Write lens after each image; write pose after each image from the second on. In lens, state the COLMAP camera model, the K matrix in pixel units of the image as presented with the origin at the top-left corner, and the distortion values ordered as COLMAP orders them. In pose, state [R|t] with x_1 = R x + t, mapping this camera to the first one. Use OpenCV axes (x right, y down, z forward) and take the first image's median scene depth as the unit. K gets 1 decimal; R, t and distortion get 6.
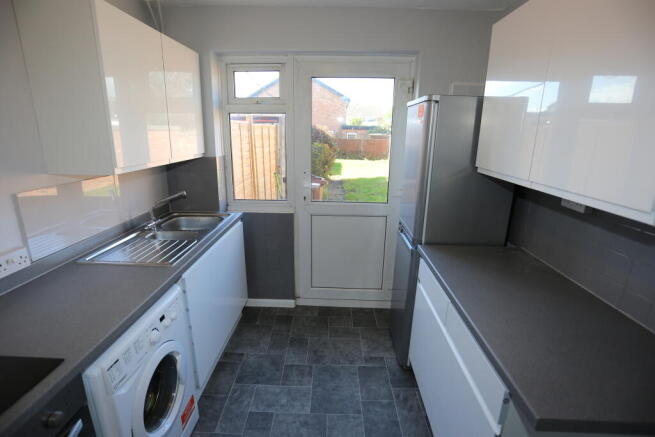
lens RADIAL K [[316.8, 0, 327.2], [0, 316.8, 219.3], [0, 0, 1]] dist [-0.041951, 0.000357]
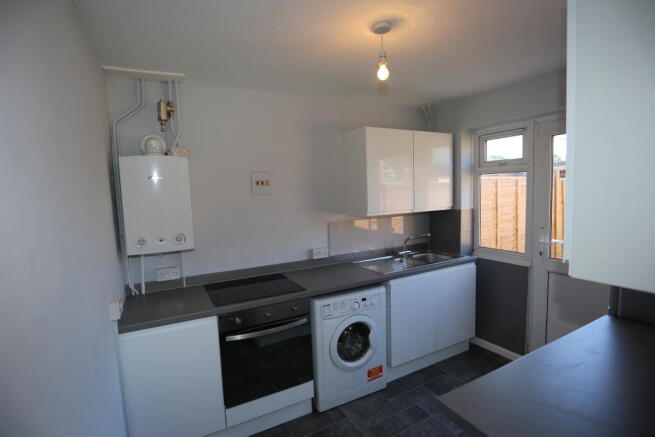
lens RADIAL K [[316.8, 0, 325.4], [0, 316.8, 217.2], [0, 0, 1]] dist [-0.041951, 0.000357]
pose [[0.509774, 0.045243, -0.859118, 0.476009], [-0.190502, 0.979762, -0.061442, 0.012117], [0.838951, 0.194985, 0.508076, -0.085710]]
